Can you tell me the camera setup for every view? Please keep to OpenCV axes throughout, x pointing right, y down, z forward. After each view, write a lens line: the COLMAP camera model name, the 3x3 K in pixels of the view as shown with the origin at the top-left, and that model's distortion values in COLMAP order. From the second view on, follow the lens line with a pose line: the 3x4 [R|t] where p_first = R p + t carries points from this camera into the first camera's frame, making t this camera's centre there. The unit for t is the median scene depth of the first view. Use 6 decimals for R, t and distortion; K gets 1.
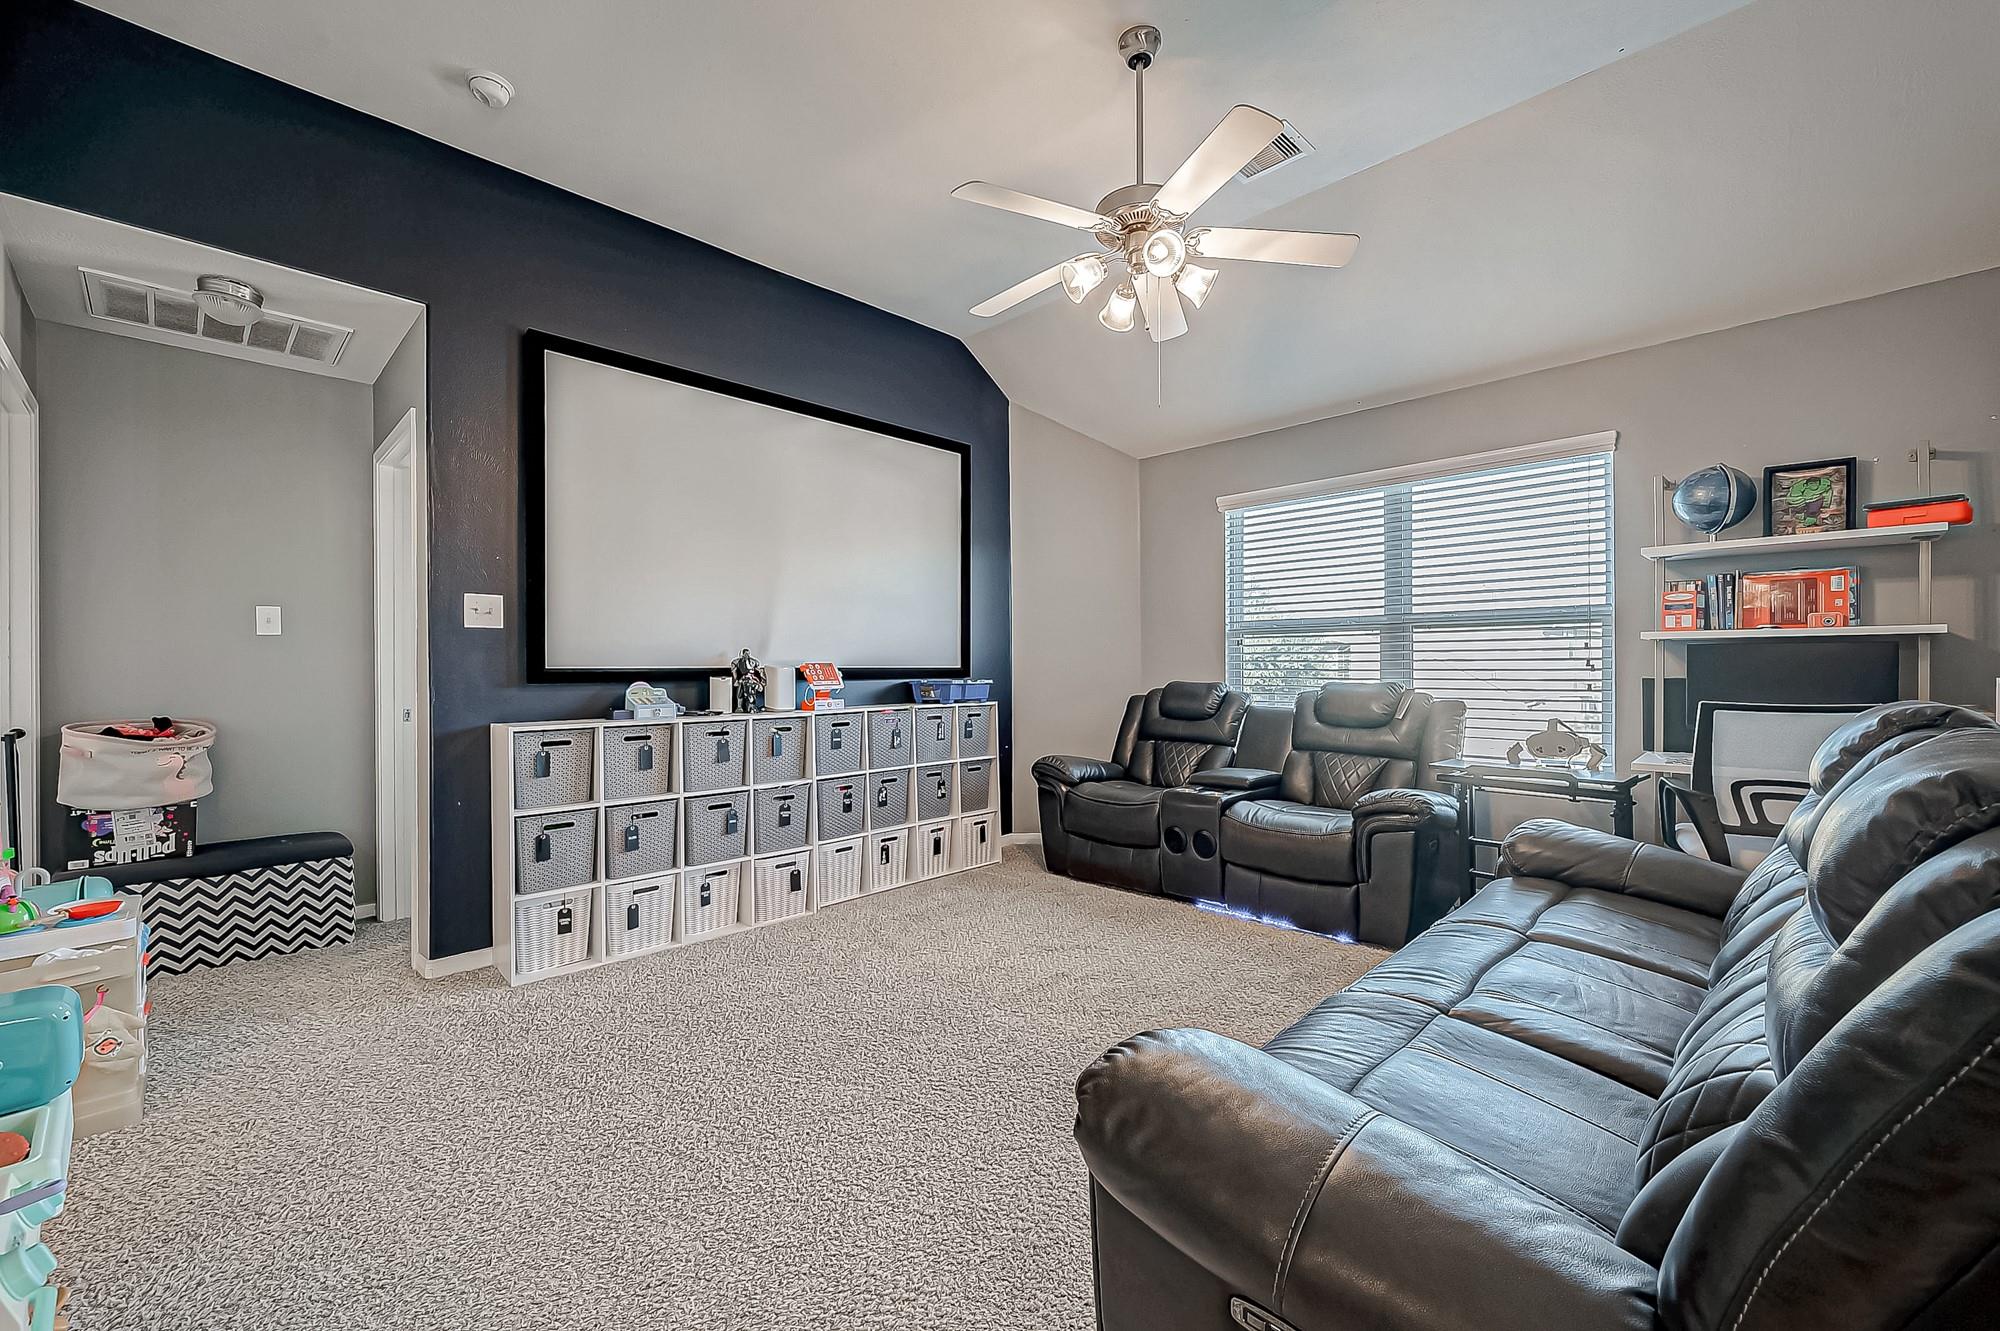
lens RADIAL K [[797.1, 0, 1004.8], [0, 797.1, 669.2], [0, 0, 1]] dist [0.000761, -0.000142]
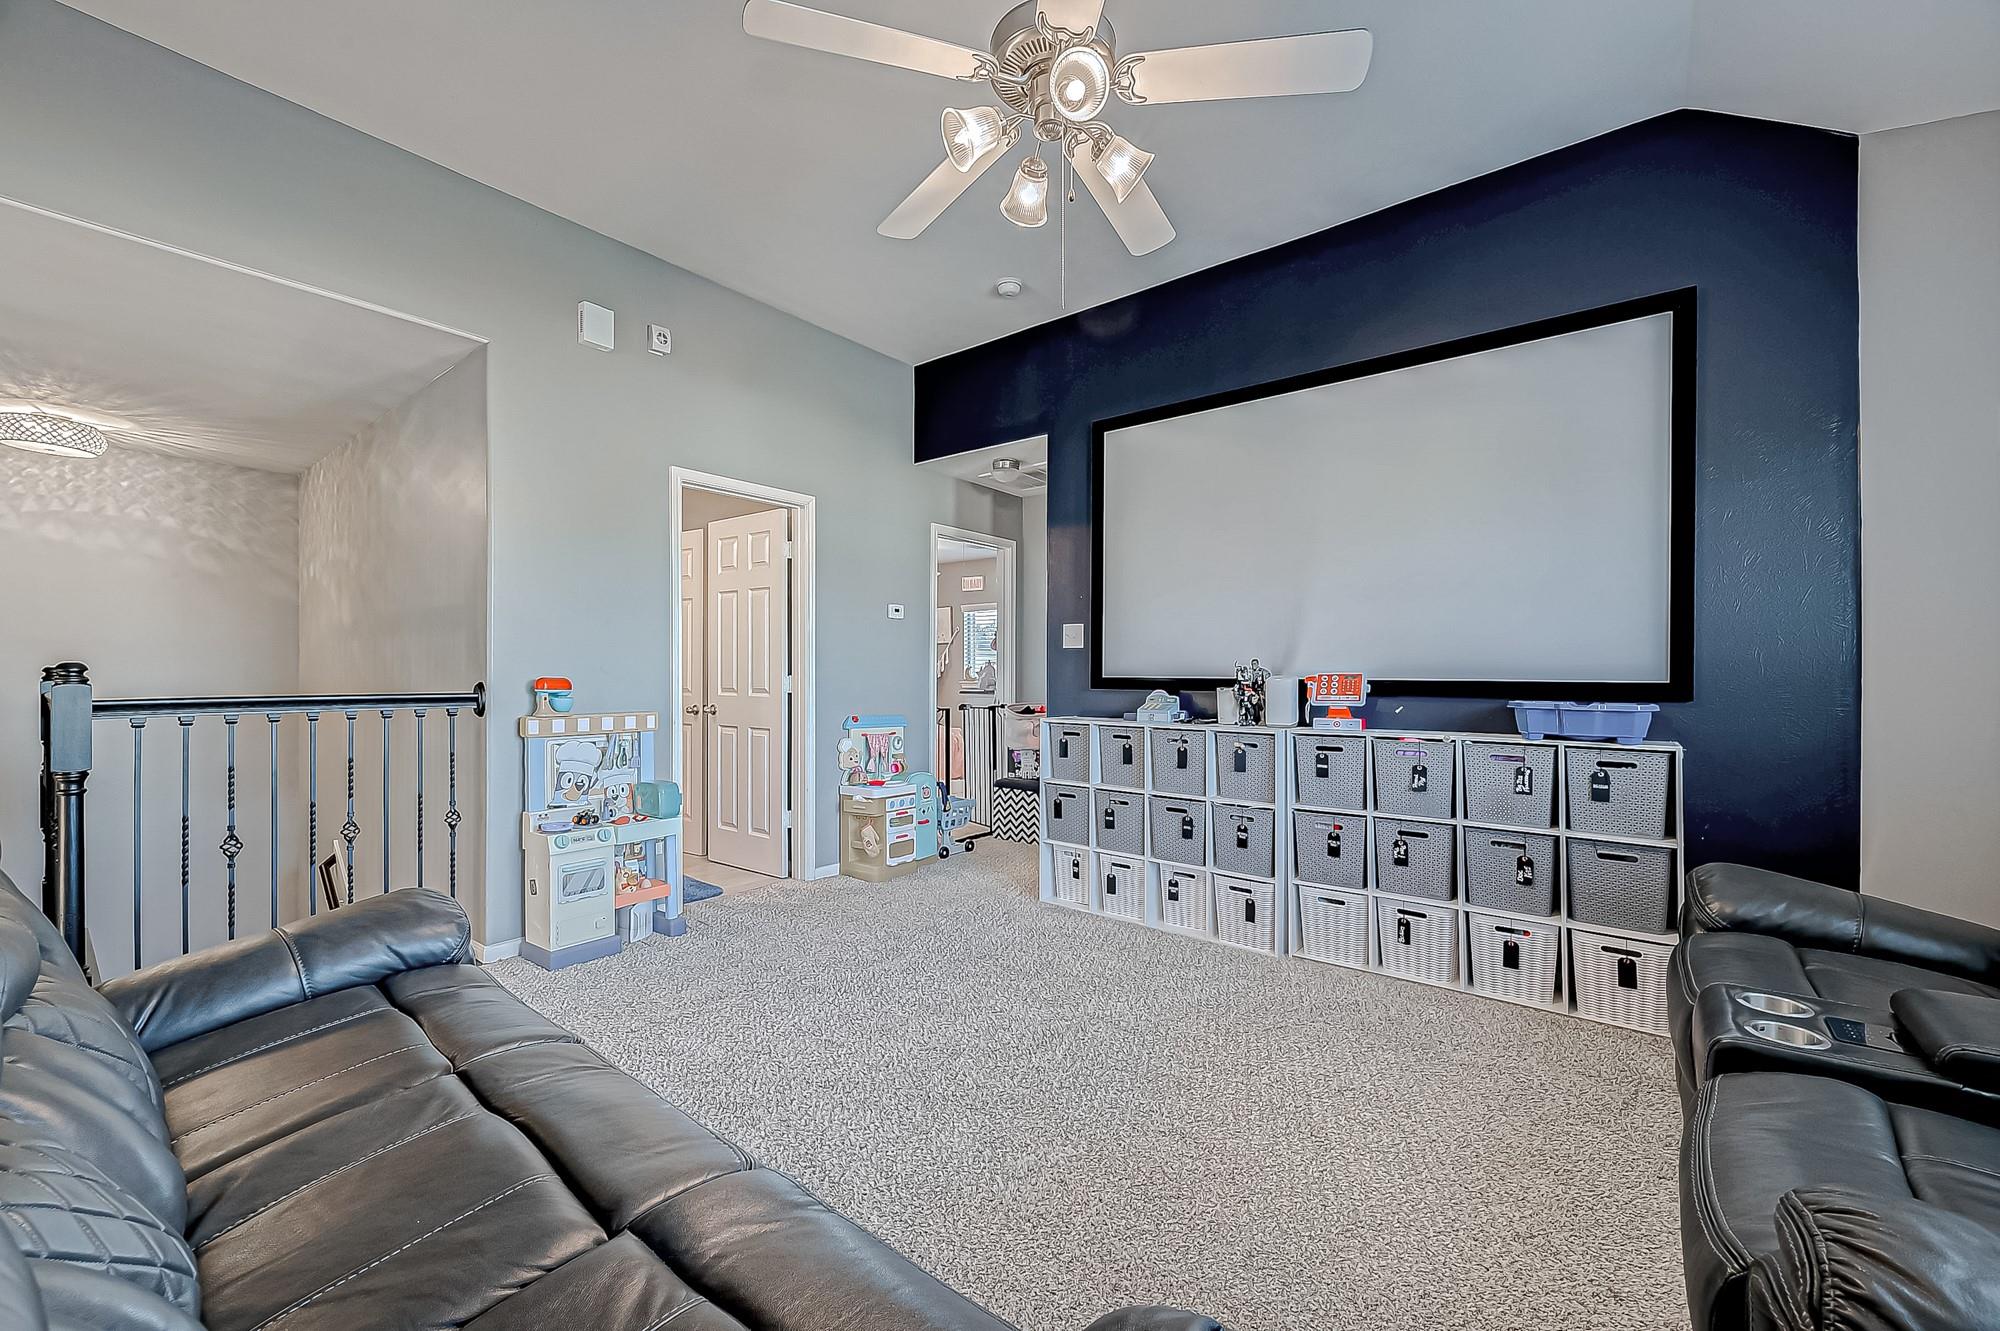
lens RADIAL K [[797.1, 0, 1004.8], [0, 797.1, 669.2], [0, 0, 1]] dist [0.000761, -0.000142]
pose [[0.108226, 0.002089, -0.994124, 0.622007], [-0.006447, 0.999978, 0.001399, -0.012949], [0.994105, 0.006258, 0.108237, 0.617159]]
